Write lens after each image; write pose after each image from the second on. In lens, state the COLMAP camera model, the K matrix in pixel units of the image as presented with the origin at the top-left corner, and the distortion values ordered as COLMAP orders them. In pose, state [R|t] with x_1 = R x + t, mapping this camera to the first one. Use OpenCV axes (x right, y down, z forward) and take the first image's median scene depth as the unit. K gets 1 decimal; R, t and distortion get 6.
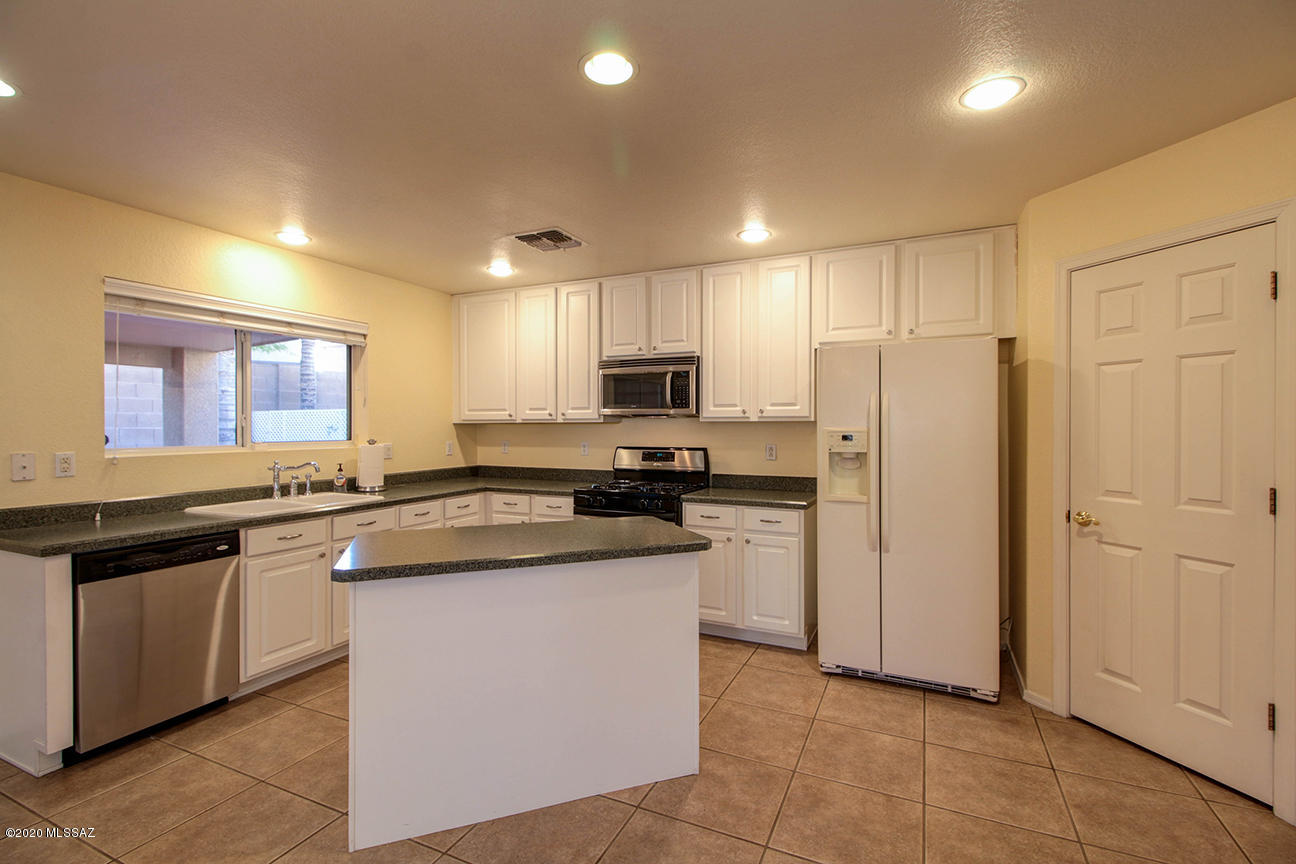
lens RADIAL K [[594.3, 0, 649.3], [0, 594.3, 425.2], [0, 0, 1]] dist [0.010191, -0.003012]
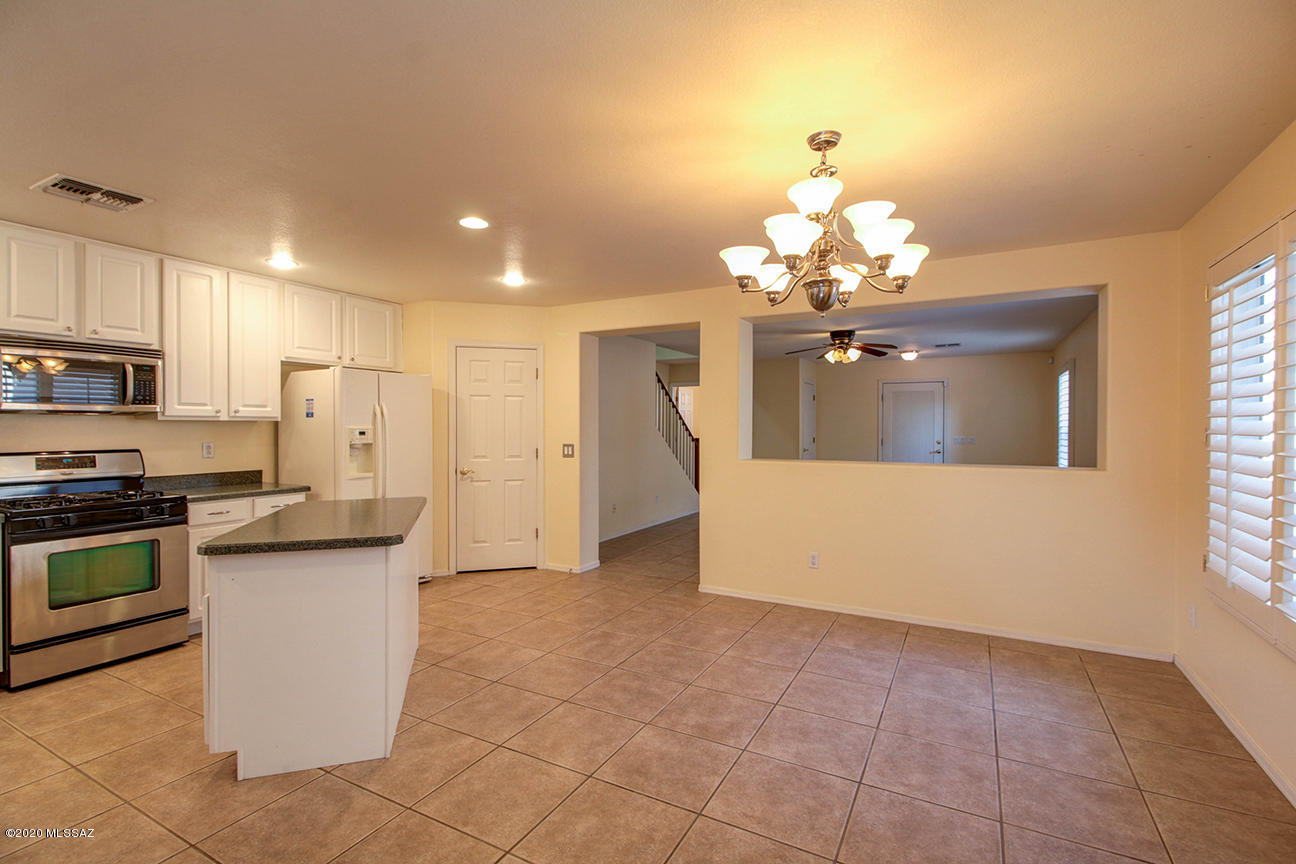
lens RADIAL K [[594.3, 0, 650.1], [0, 594.3, 431.7], [0, 0, 1]] dist [0.010191, -0.003012]
pose [[0.054378, -0.009588, 0.998474, -0.929469], [-0.001857, 0.999951, 0.009703, 0.001870], [-0.998519, -0.002382, 0.054358, 0.200286]]
